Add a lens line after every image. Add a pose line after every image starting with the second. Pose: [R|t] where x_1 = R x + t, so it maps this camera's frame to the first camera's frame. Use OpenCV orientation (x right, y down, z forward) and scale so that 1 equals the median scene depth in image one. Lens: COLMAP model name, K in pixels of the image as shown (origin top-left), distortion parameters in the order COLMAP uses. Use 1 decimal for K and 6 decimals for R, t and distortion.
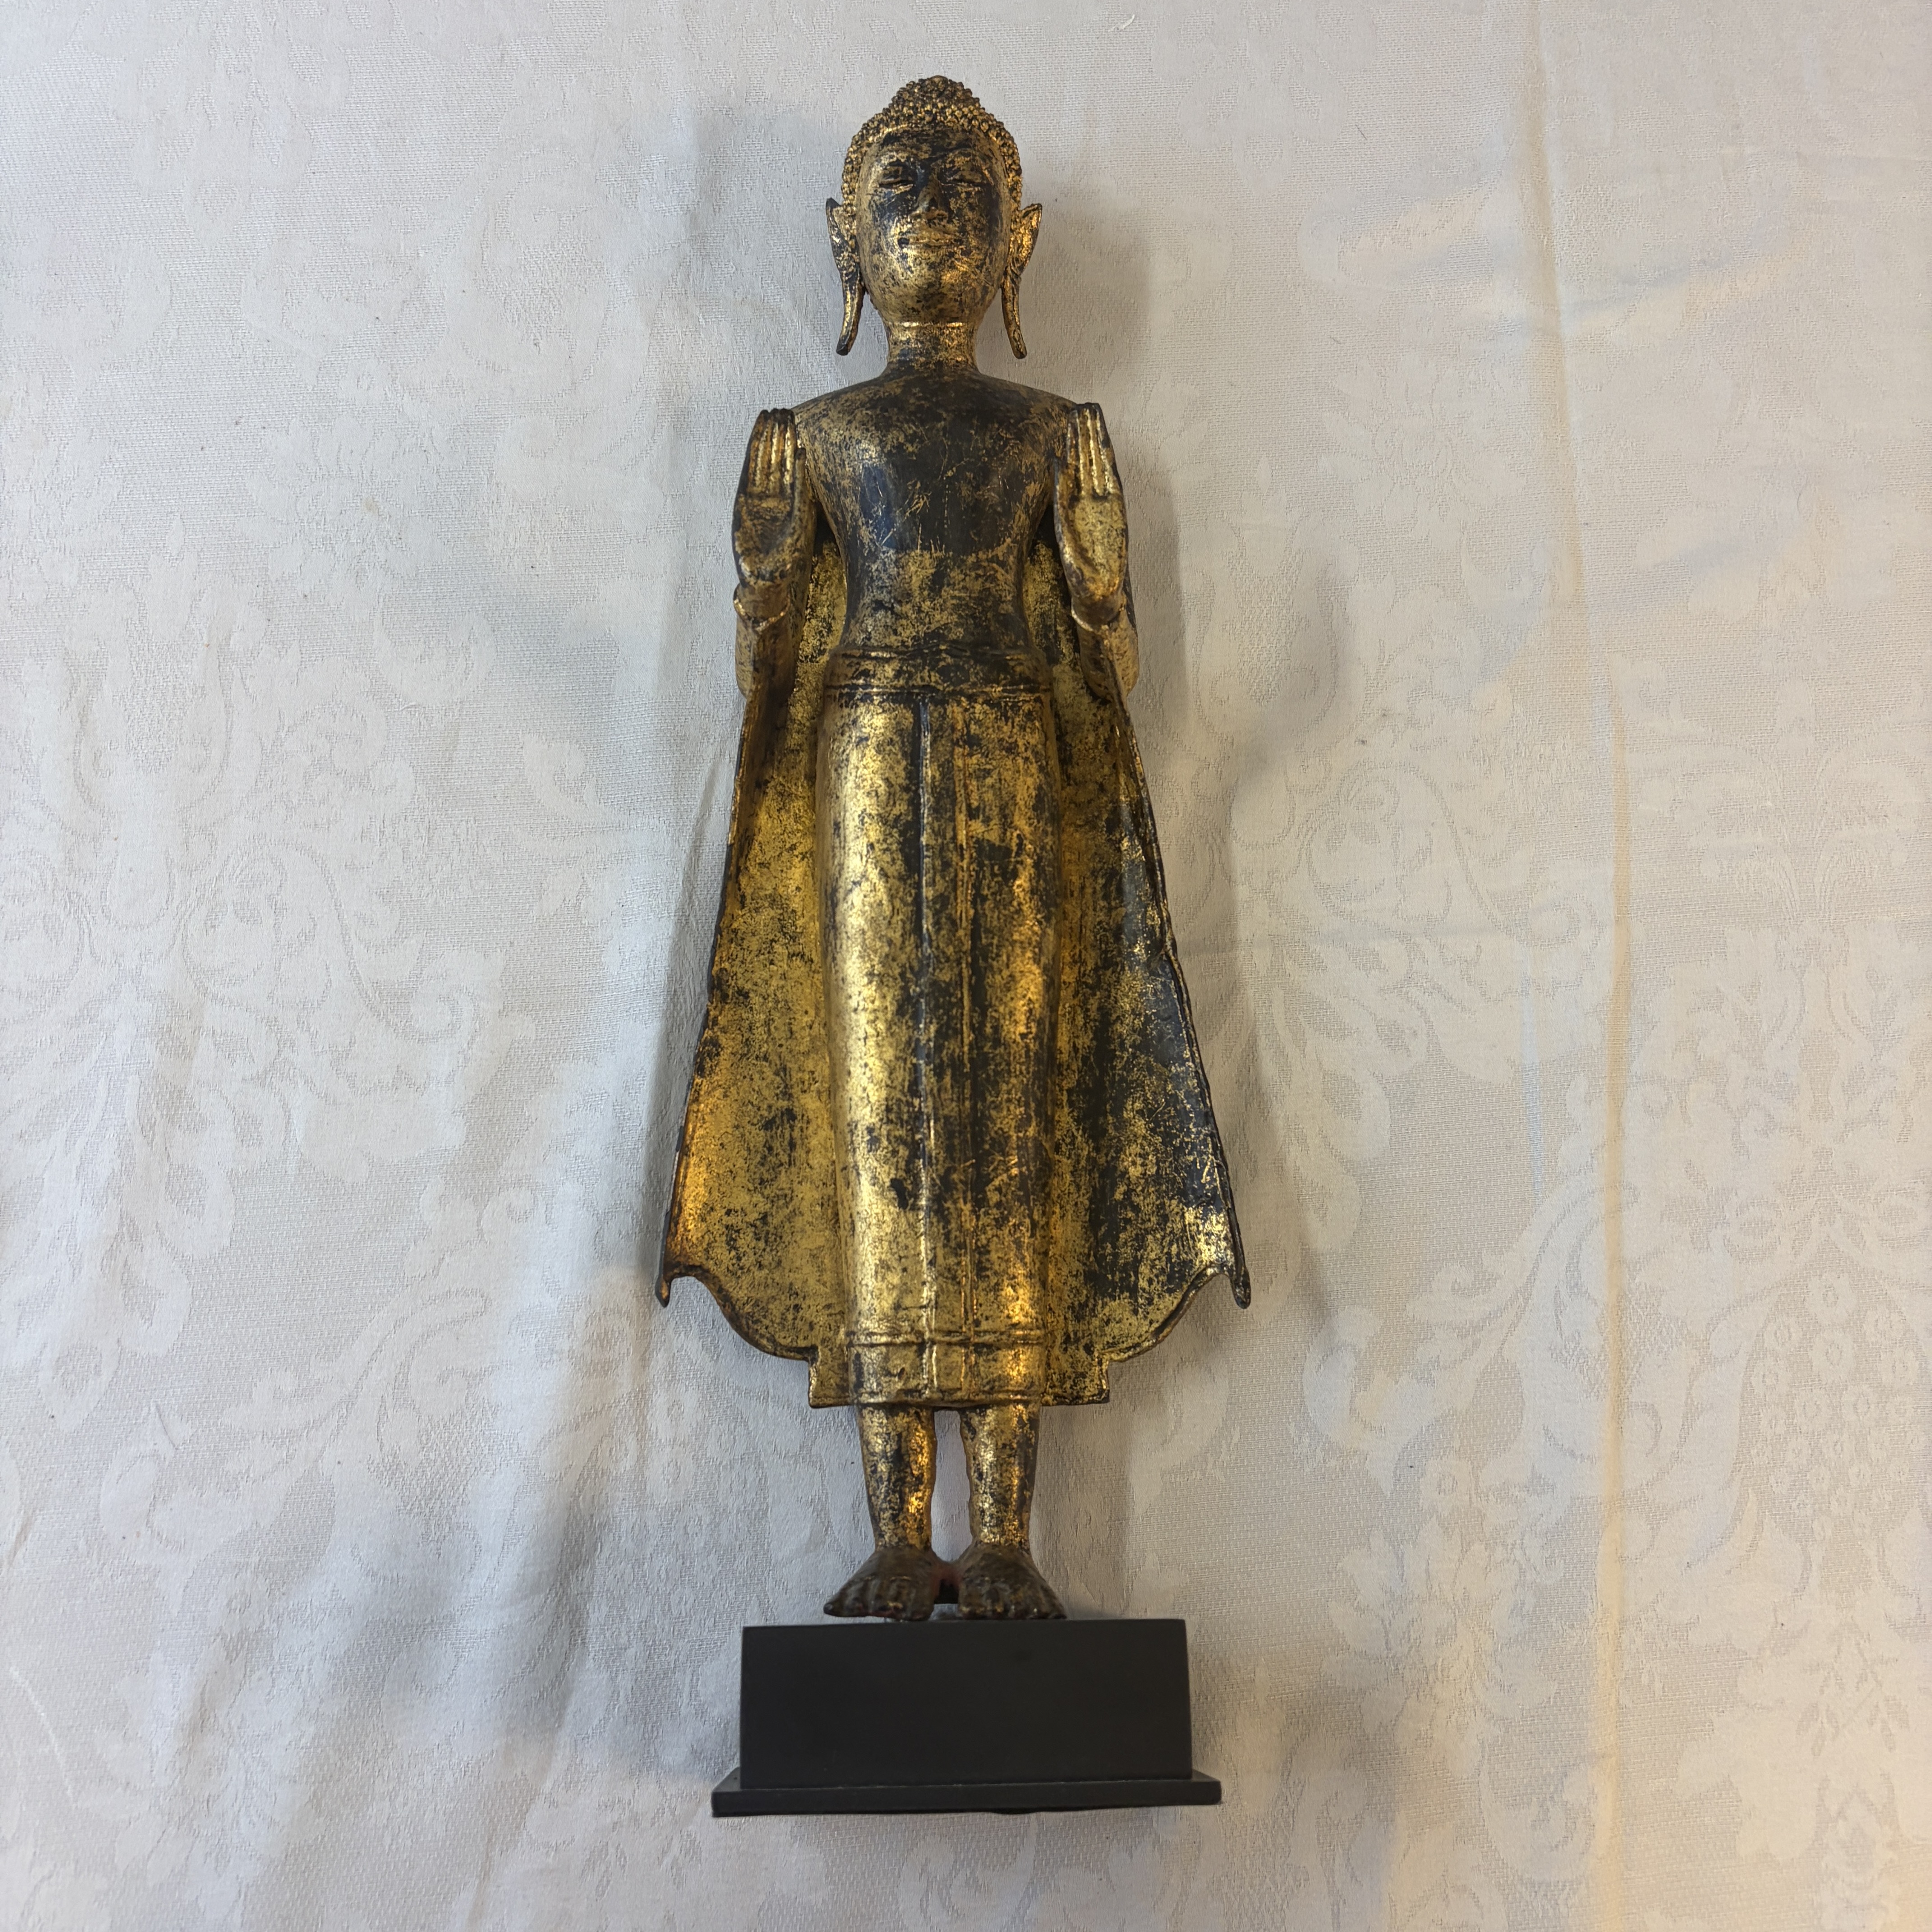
lens RADIAL K [[1953.2, 0, 956.6], [0, 1953.2, 981.9], [0, 0, 1]] dist [0.257637, -1.052746]
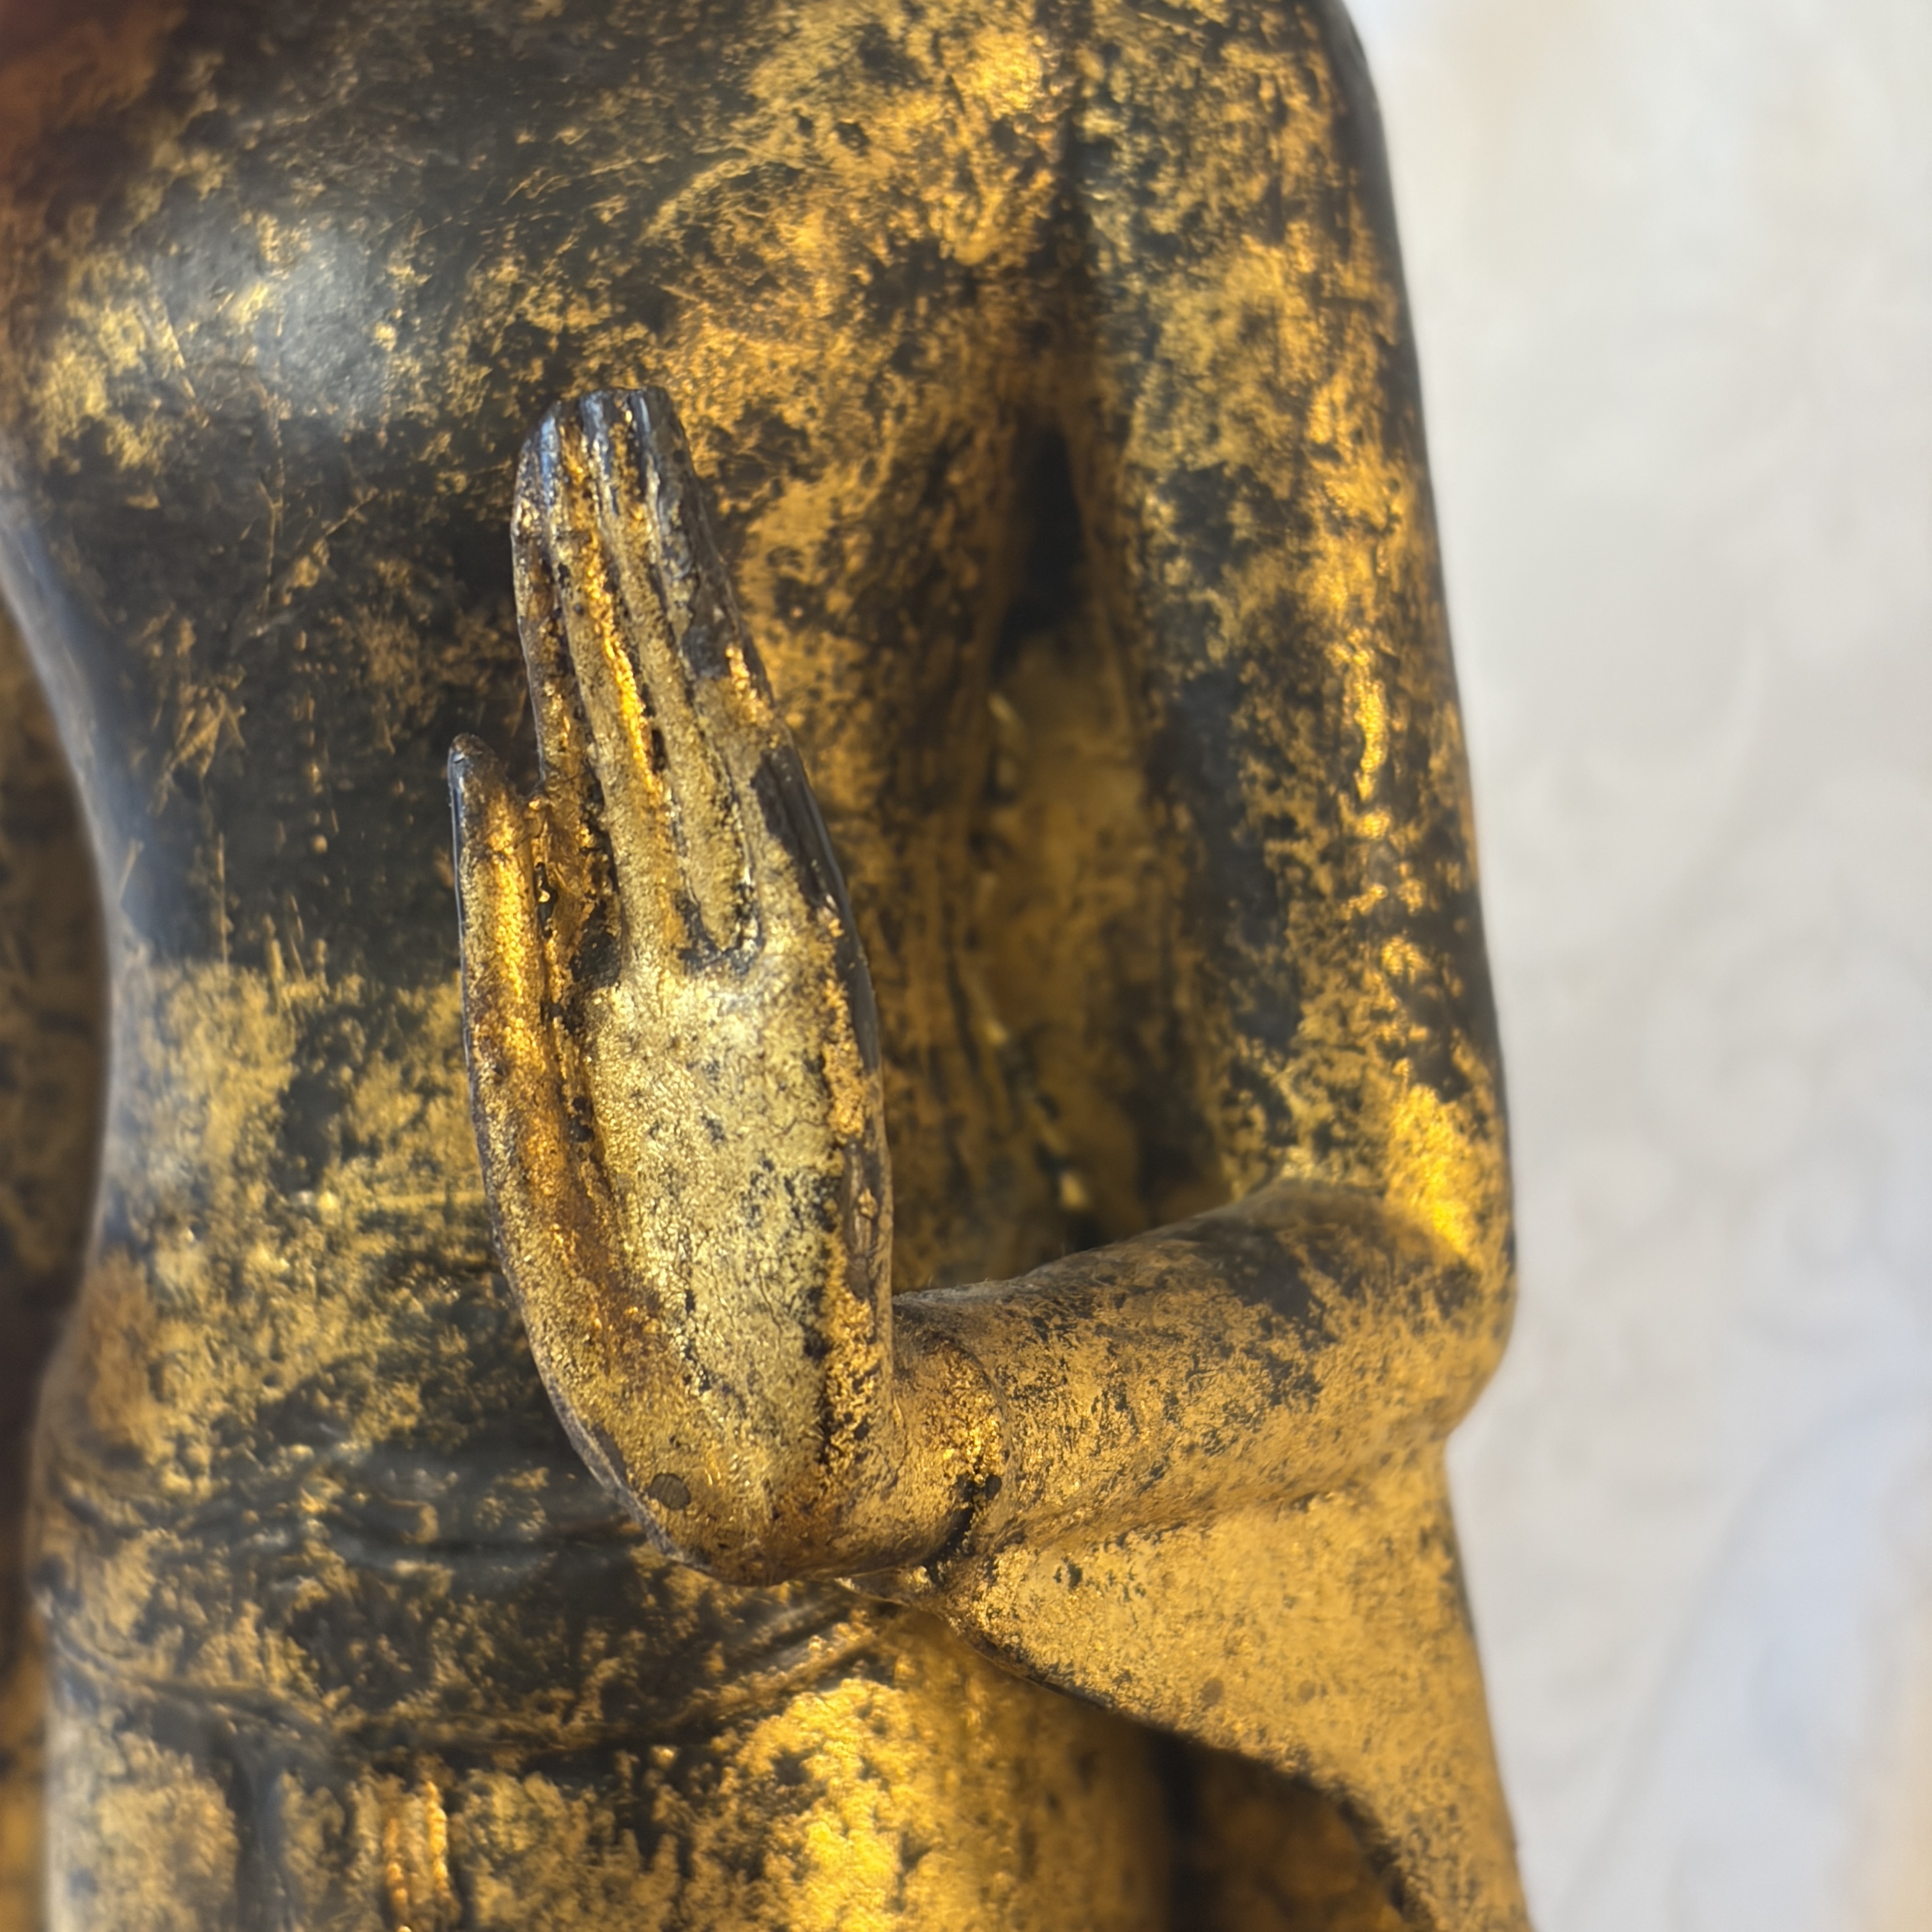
lens RADIAL K [[3996.6, 0, 945.9], [0, 3996.6, 957.8], [0, 0, 1]] dist [0.202268, -0.633822]
pose [[0.887043, -0.004524, -0.461665, 0.244951], [0.141845, 0.954260, 0.263190, -0.326591], [0.439357, -0.298945, 0.847111, 0.698677]]
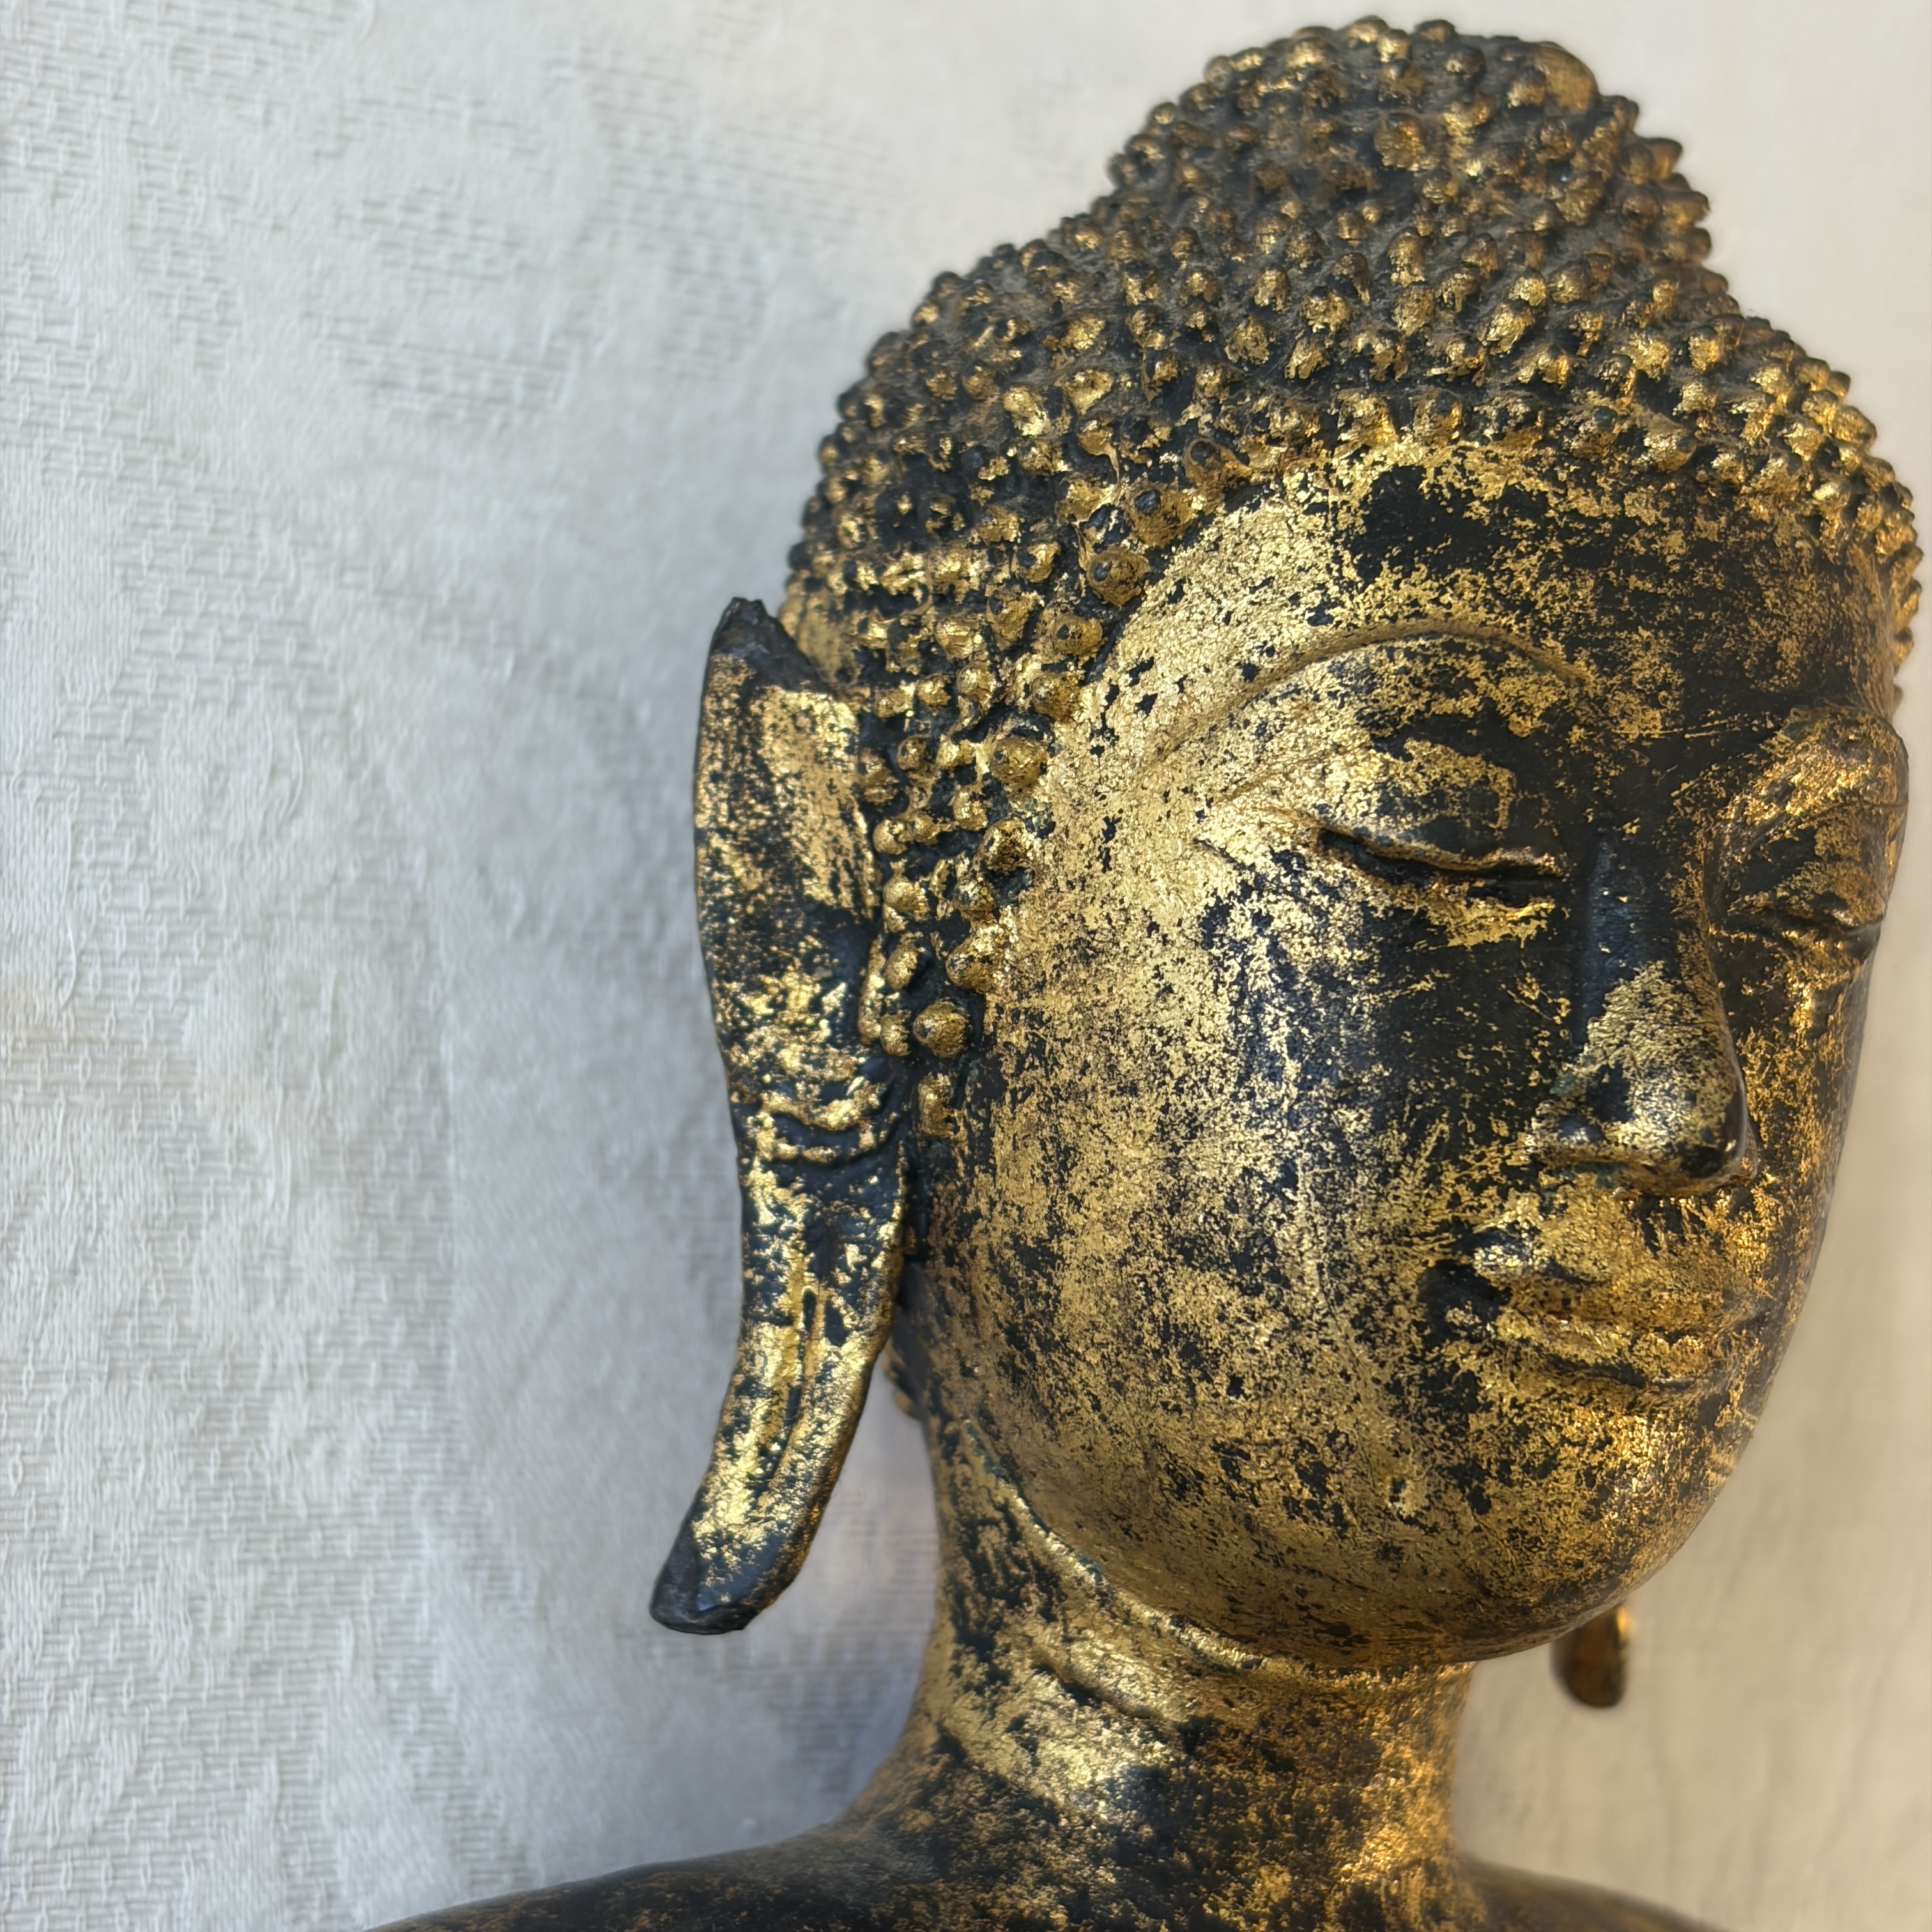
lens RADIAL K [[4059.0, 0, 963.2], [0, 4059.0, 983.3], [0, 0, 1]] dist [0.216352, -0.885261]
pose [[0.870627, 0.130753, 0.474249, -0.218091], [-0.161351, 0.986600, 0.024197, -0.417506], [-0.464730, -0.097587, 0.880058, 0.787847]]
